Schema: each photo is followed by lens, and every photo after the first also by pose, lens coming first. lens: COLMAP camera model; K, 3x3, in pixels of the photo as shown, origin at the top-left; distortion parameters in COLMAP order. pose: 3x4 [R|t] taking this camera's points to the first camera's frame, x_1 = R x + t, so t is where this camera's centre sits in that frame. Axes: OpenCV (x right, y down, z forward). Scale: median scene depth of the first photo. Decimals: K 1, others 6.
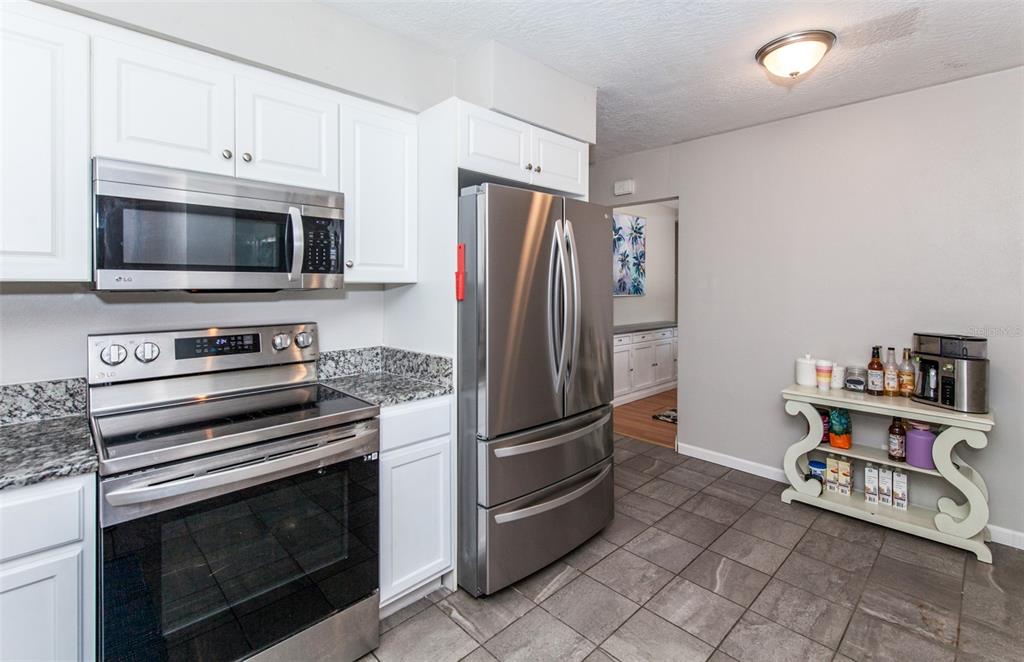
lens RADIAL K [[462.5, 0, 518.6], [0, 462.5, 296.9], [0, 0, 1]] dist [0.022212, -0.014942]
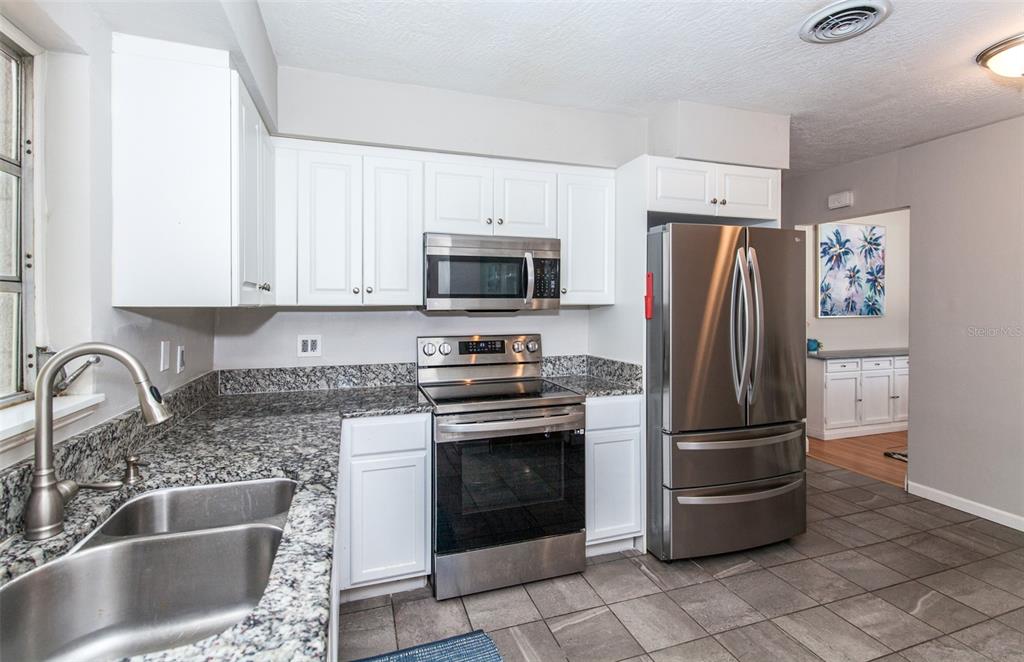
lens RADIAL K [[462.5, 0, 518.6], [0, 462.5, 296.9], [0, 0, 1]] dist [0.022212, -0.014942]
pose [[0.907190, -0.009652, -0.420610, 0.080029], [-0.007879, 0.999172, -0.039921, 0.001237], [0.420647, 0.039530, 0.906363, -0.268358]]
